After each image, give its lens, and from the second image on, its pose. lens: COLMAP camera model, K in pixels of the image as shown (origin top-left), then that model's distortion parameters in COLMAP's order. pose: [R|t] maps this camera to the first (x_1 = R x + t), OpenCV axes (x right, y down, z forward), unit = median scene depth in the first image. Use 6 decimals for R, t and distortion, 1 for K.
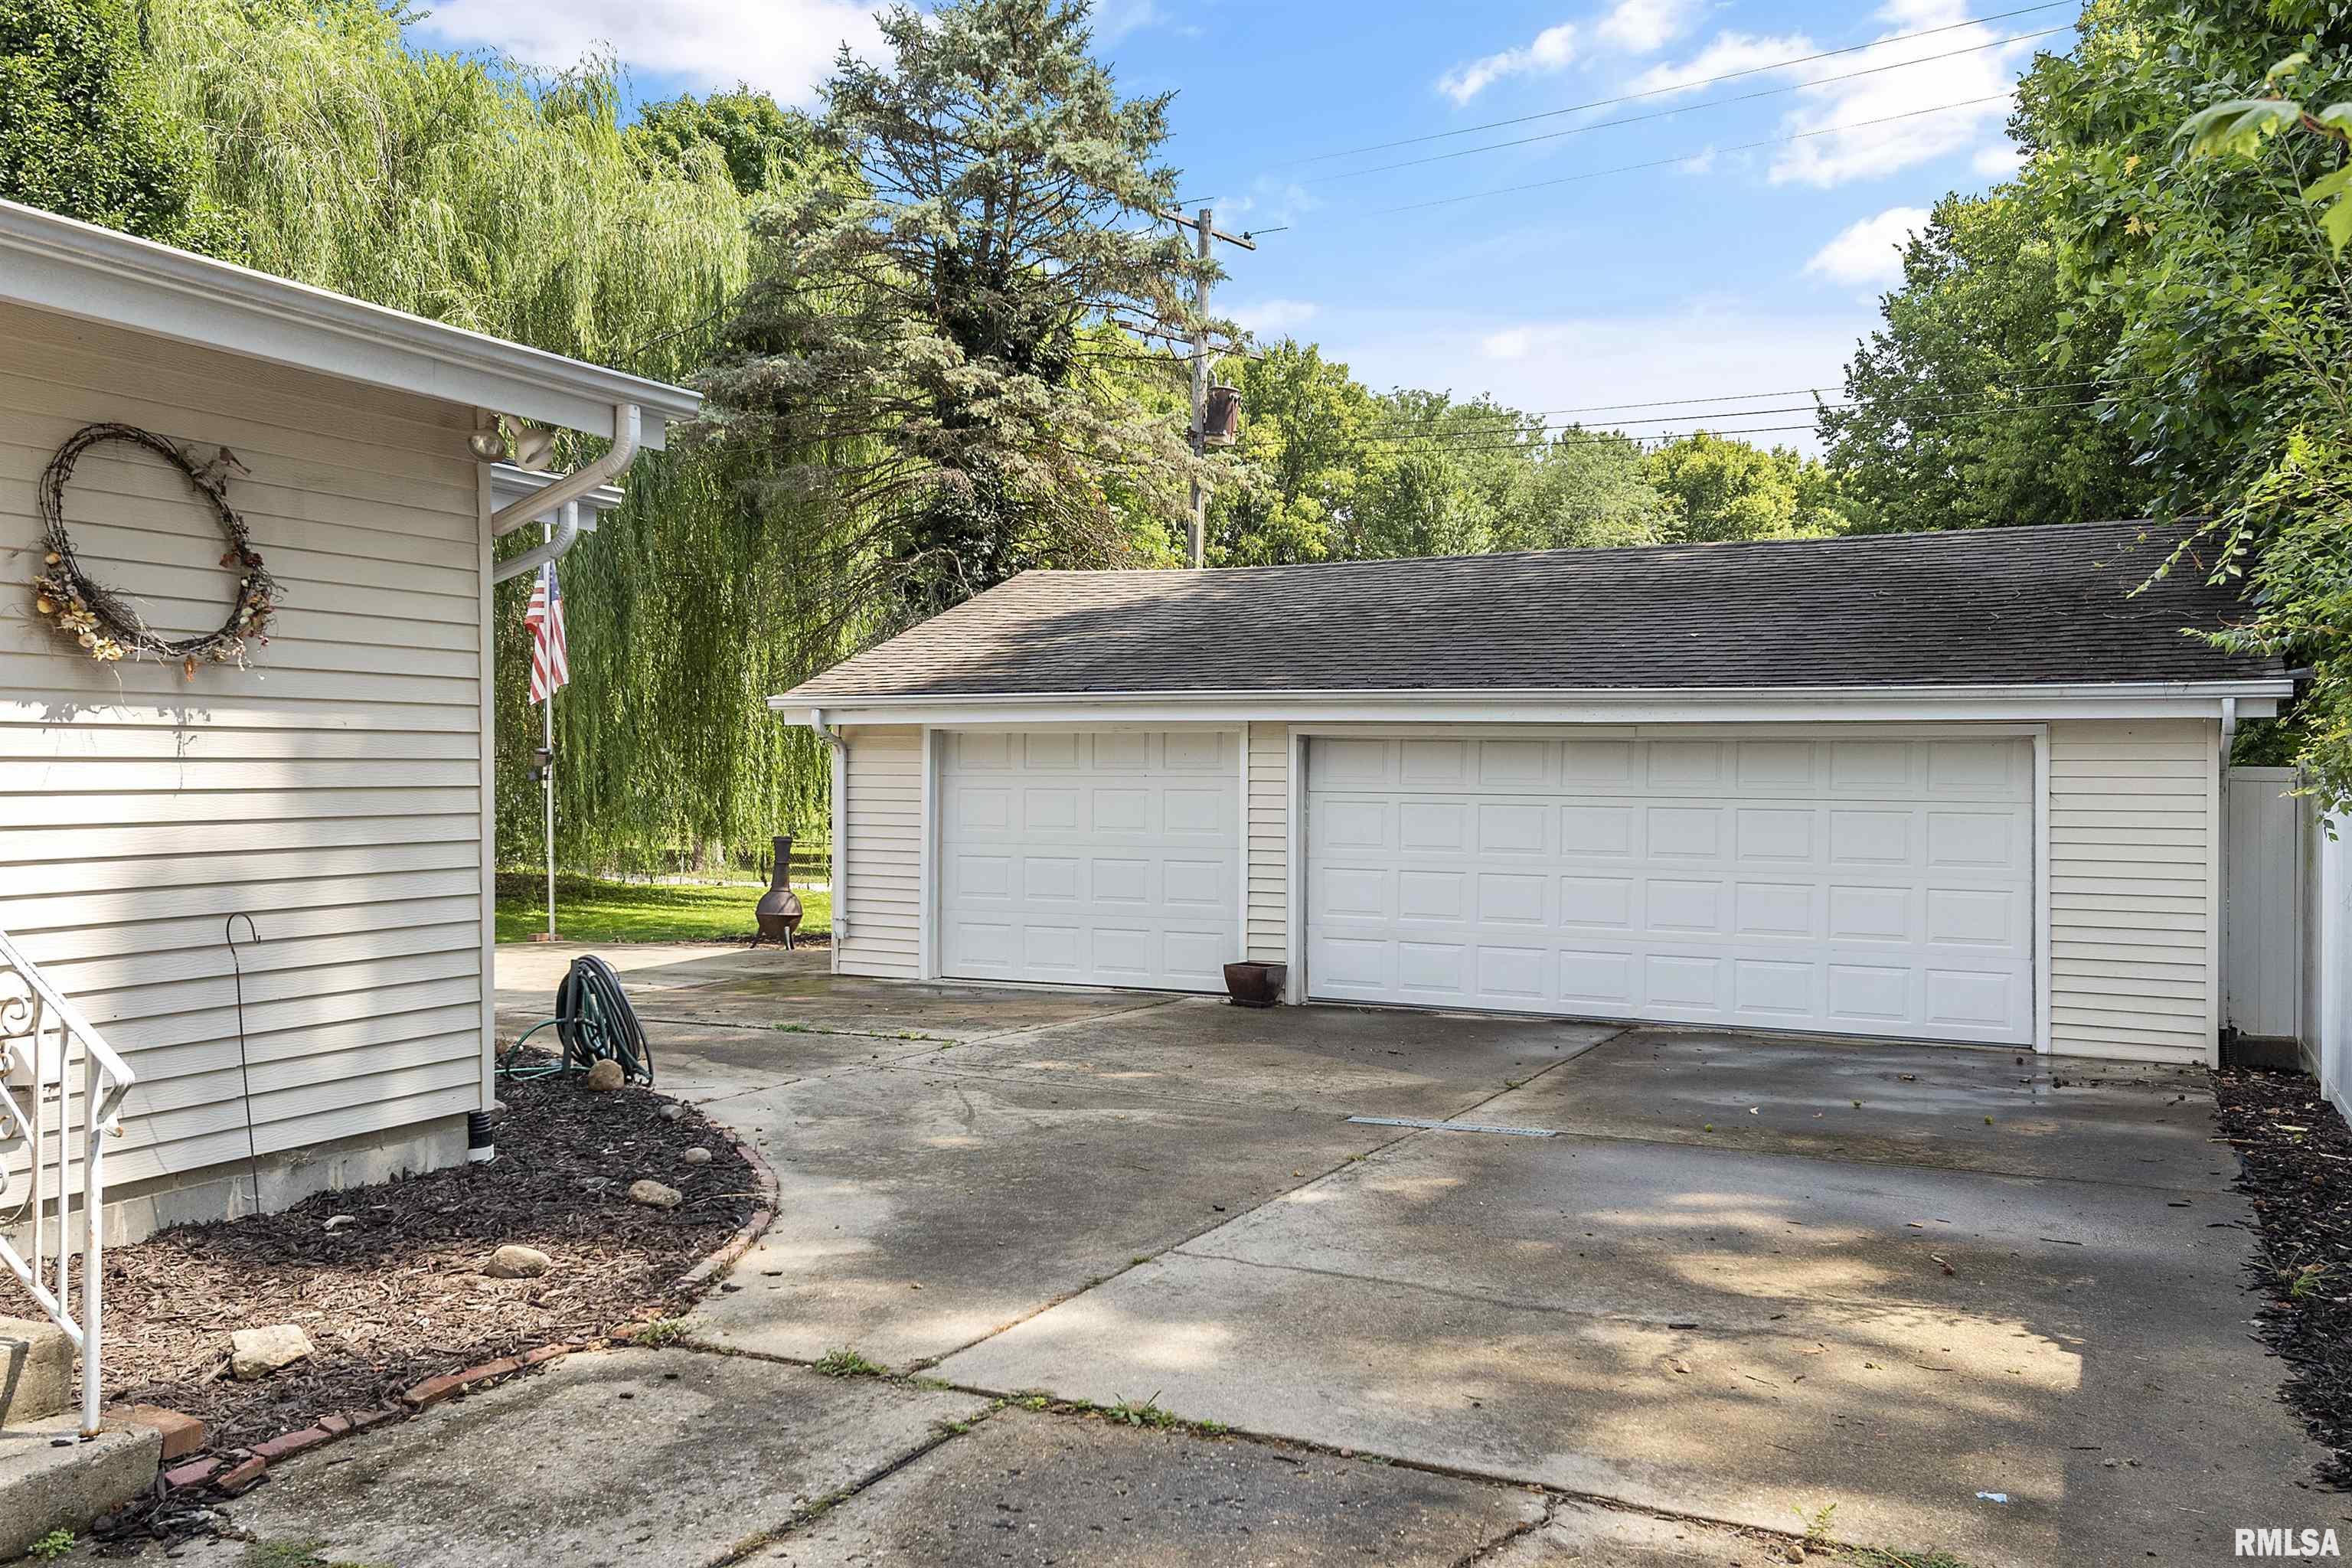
lens RADIAL K [[1943.5, 0, 1178.6], [0, 1943.5, 783.9], [0, 0, 1]] dist [0.015820, 0.000537]
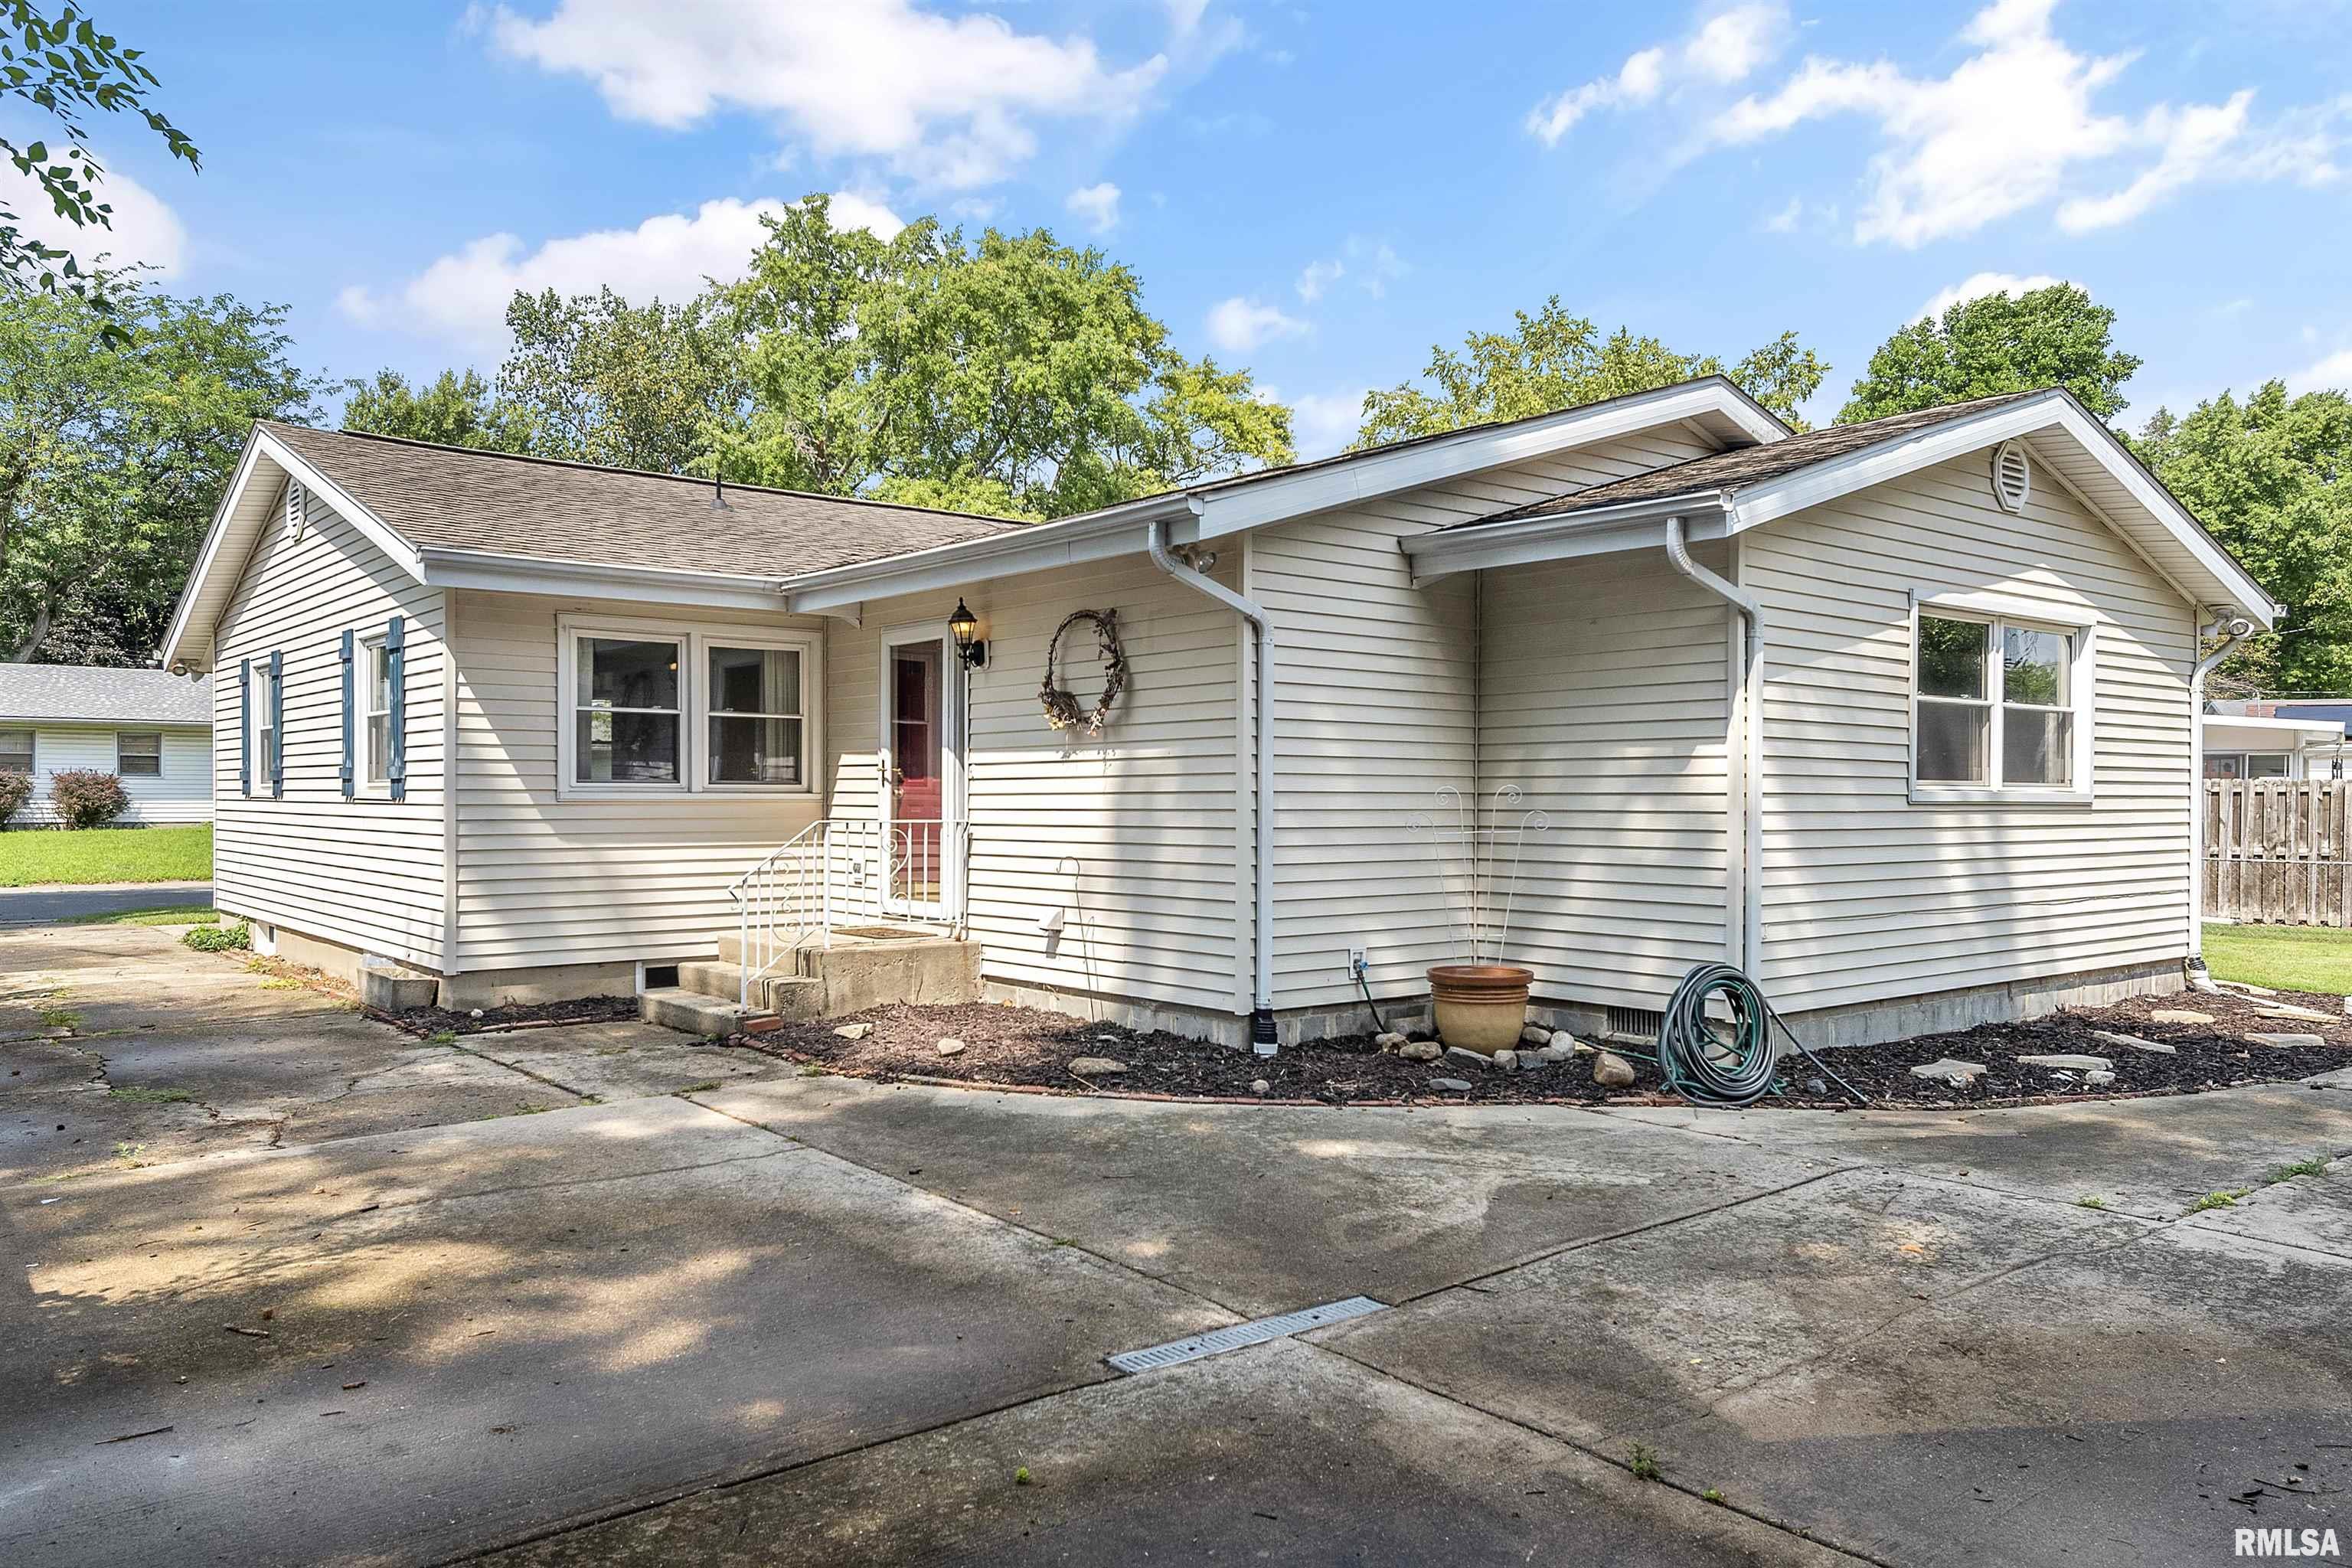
lens RADIAL K [[1648.8, 0, 1180.2], [0, 1648.8, 787.4], [0, 0, 1]] dist [0.007842, 0.003118]
pose [[-0.416786, -0.010833, -0.908940, 0.965160], [-0.005518, 0.999941, -0.009387, 0.013050], [0.908988, 0.001103, -0.416821, 1.823430]]
